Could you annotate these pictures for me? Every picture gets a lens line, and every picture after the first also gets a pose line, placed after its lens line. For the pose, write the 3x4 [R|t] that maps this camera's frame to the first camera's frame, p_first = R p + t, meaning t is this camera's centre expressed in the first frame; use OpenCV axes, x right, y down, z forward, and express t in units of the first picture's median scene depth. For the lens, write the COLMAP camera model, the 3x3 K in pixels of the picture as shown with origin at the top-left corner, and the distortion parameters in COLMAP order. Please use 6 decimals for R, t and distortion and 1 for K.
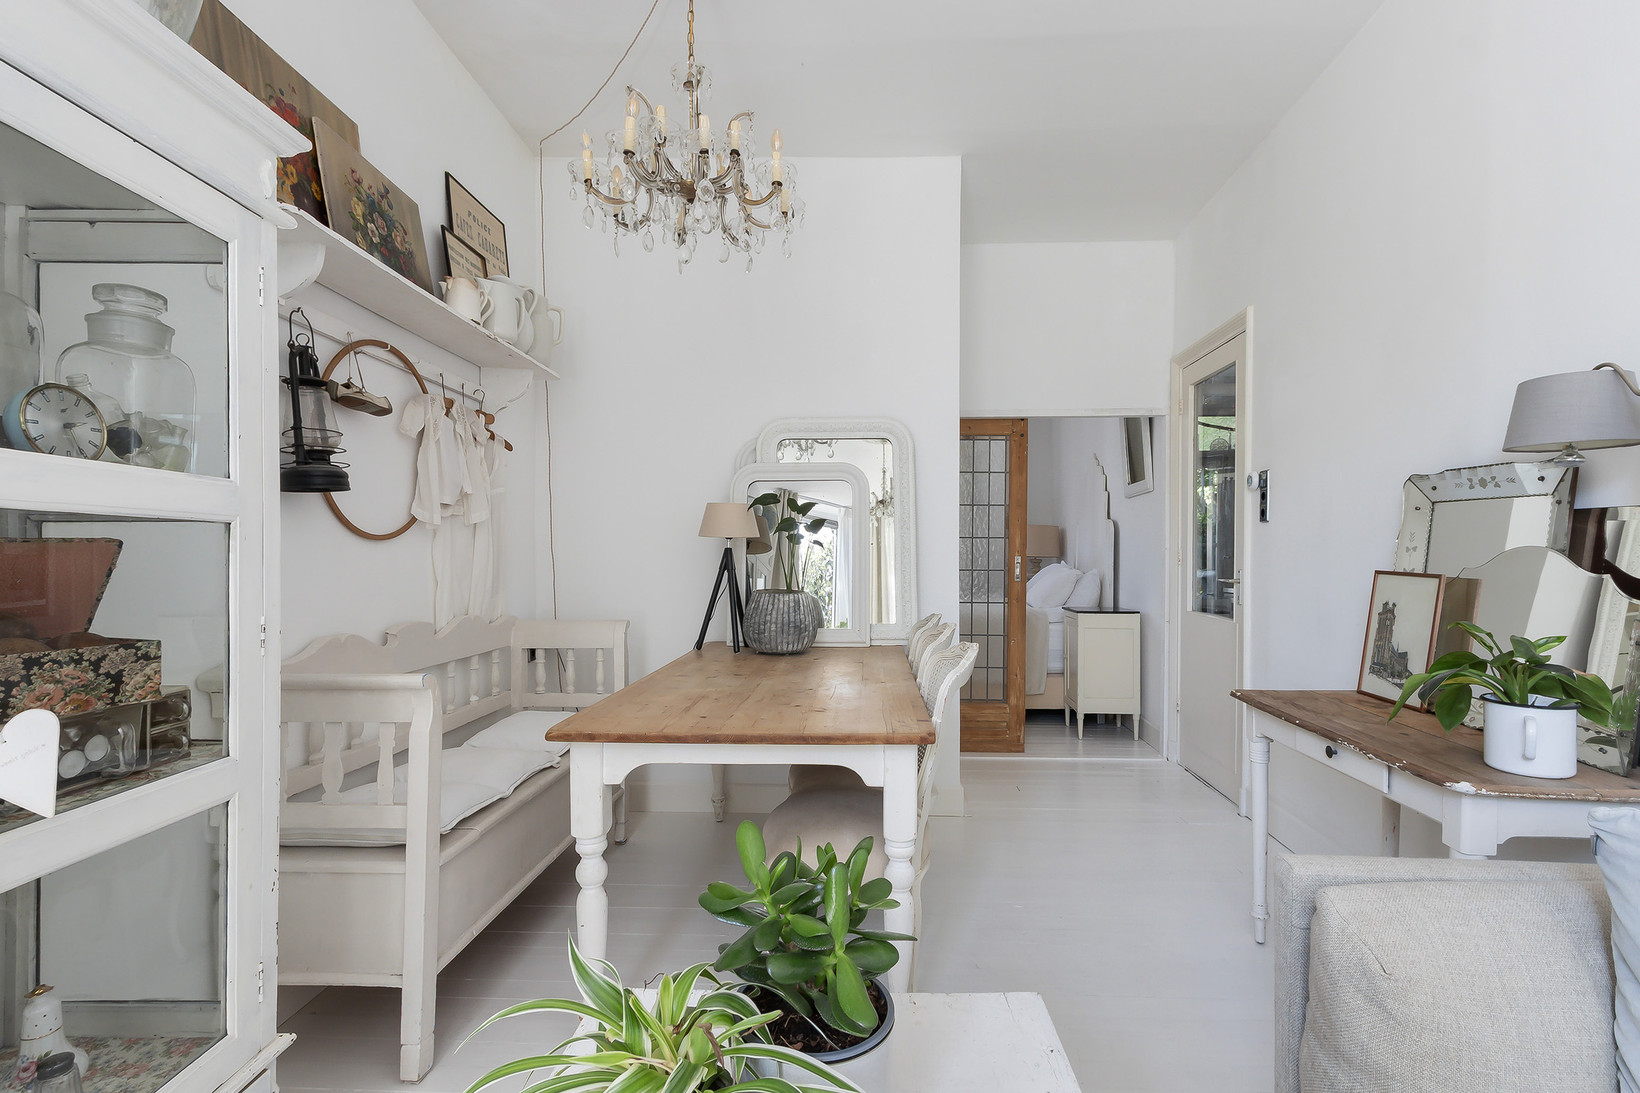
lens RADIAL K [[789.7, 0, 855.9], [0, 789.7, 551.4], [0, 0, 1]] dist [0.001572, 0.000233]
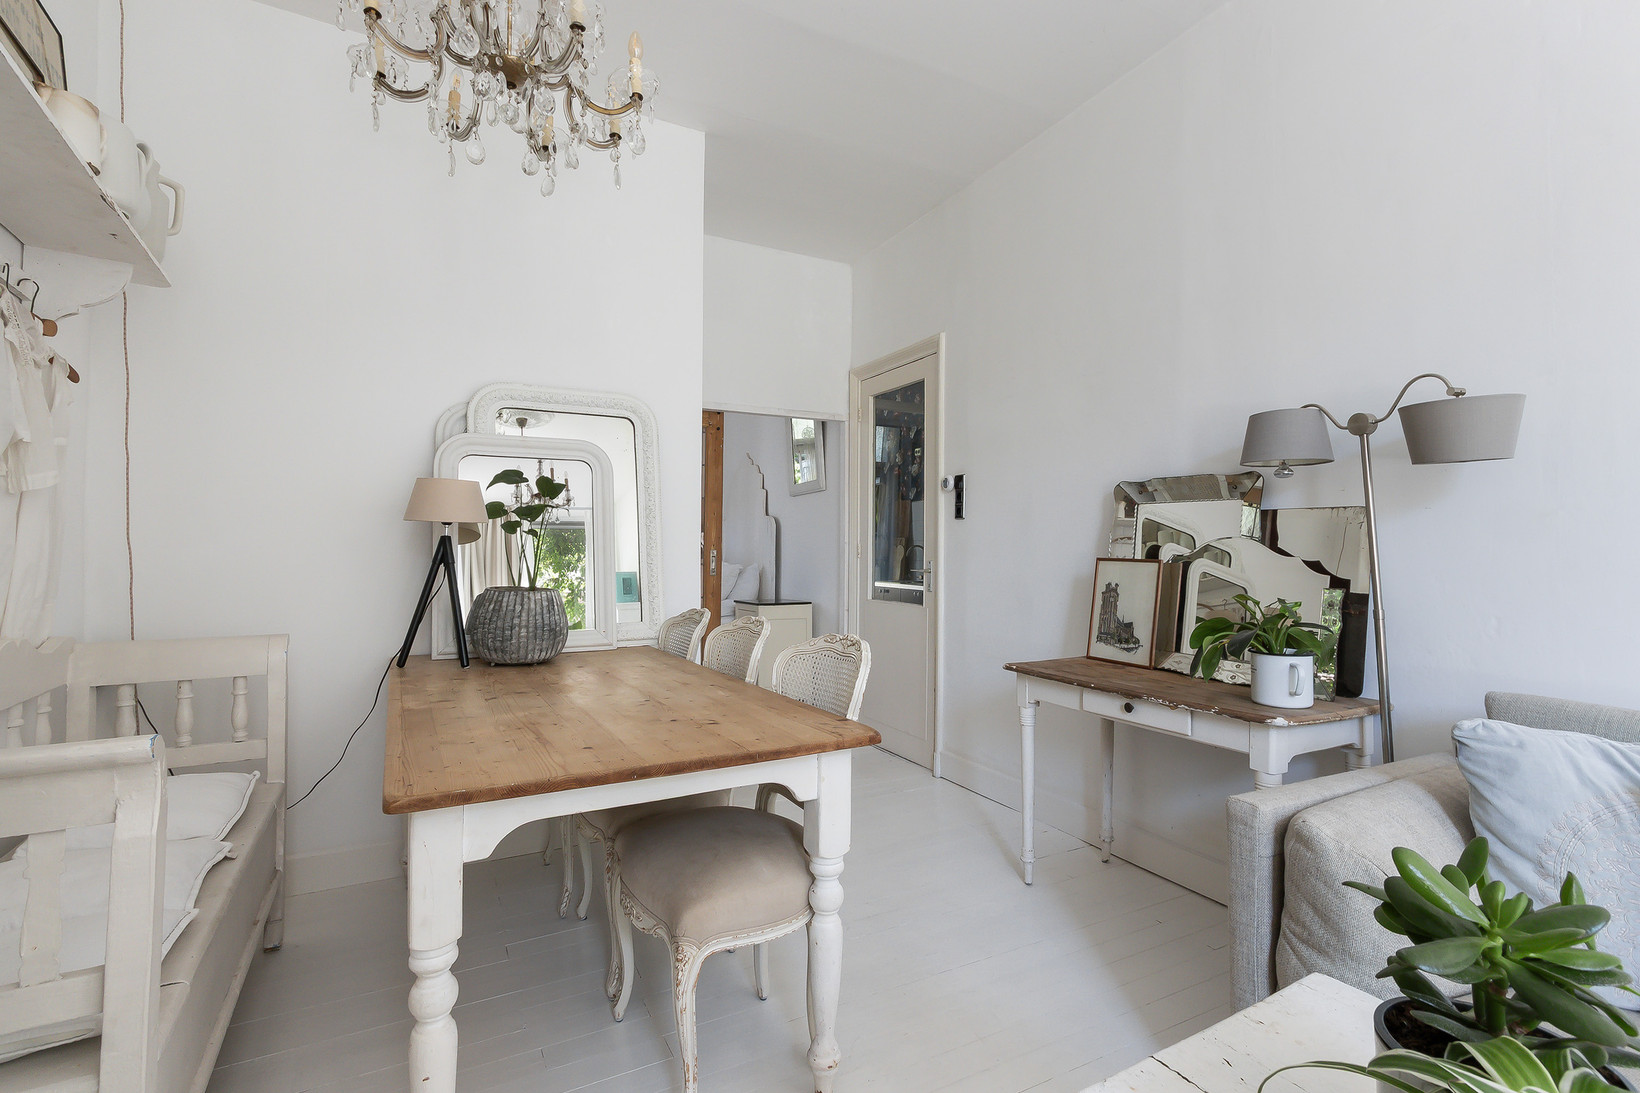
lens RADIAL K [[760.6, 0, 847.2], [0, 760.6, 531.2], [0, 0, 1]] dist [0.000100, -0.000124]
pose [[0.853225, 0.014375, 0.521344, -0.295568], [-0.001541, 0.999685, -0.025042, 0.013128], [-0.521540, 0.020563, 0.852979, 0.189043]]
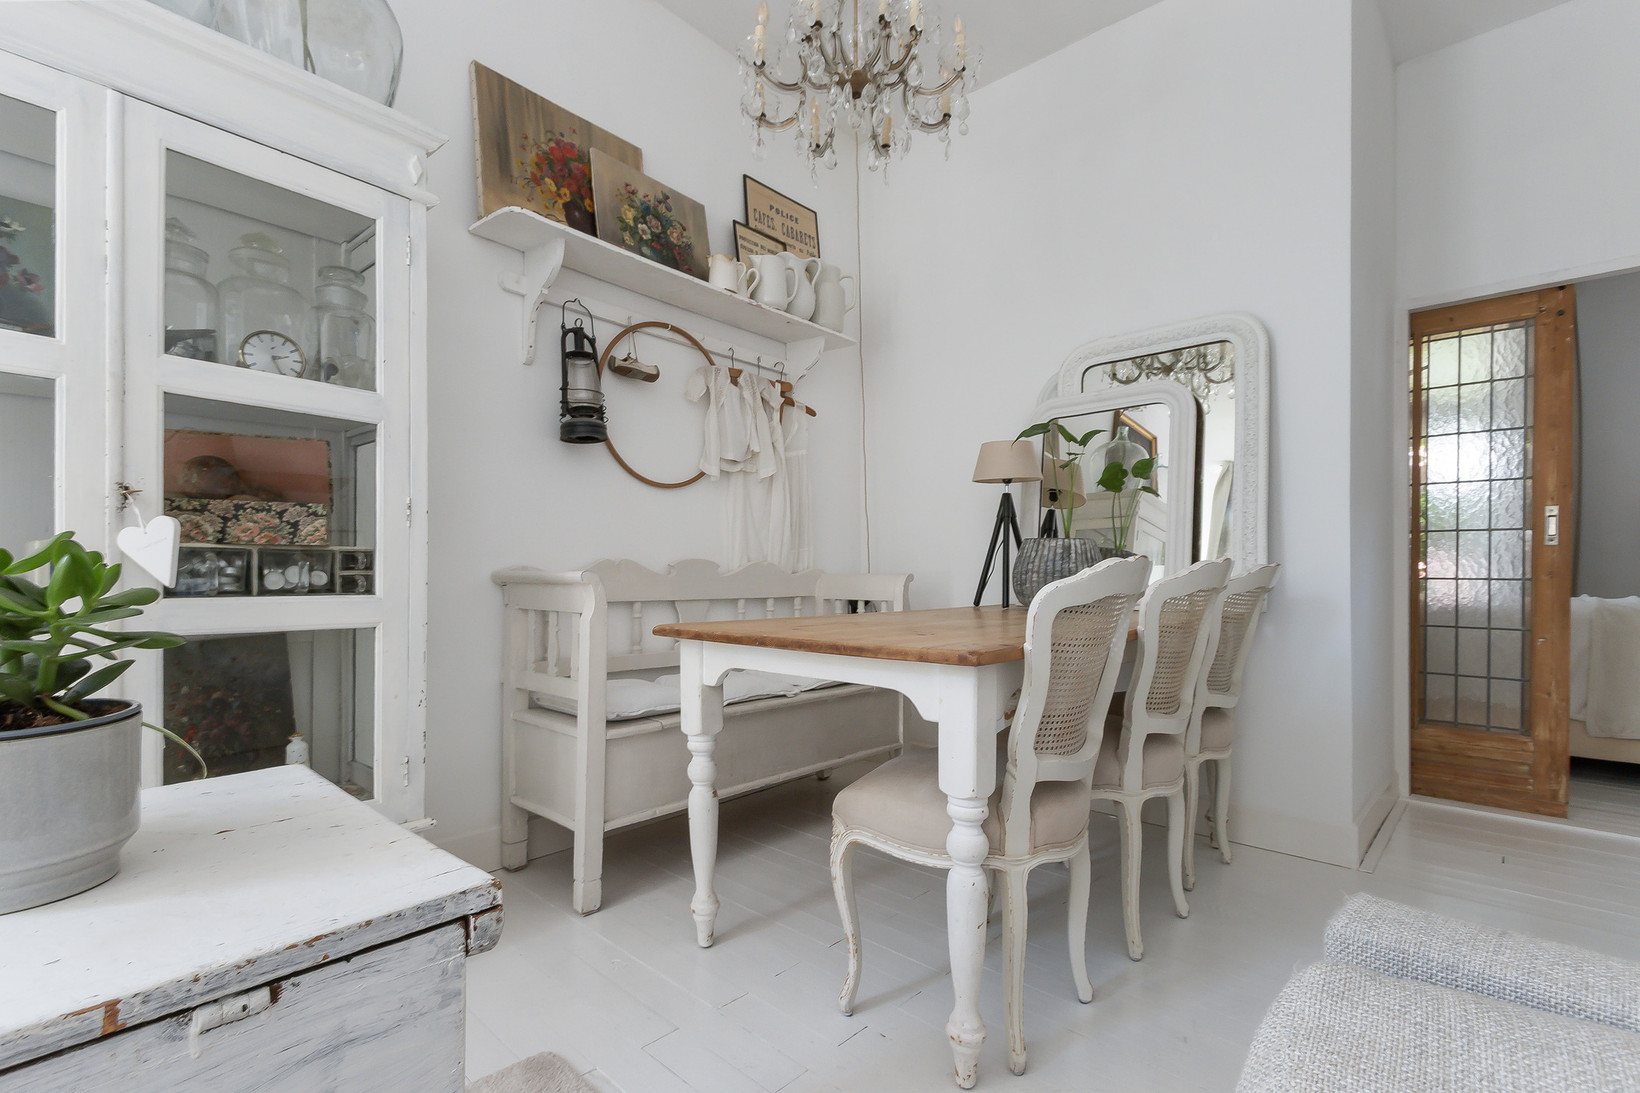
lens RADIAL K [[756.7, 0, 790.8], [0, 756.7, 573.3], [0, 0, 1]] dist [0.001455, -0.000549]
pose [[0.734988, 0.001531, -0.678079, 0.329079], [-0.000193, 0.999998, 0.002048, 0.115378], [0.678081, -0.001374, 0.734986, 0.276967]]
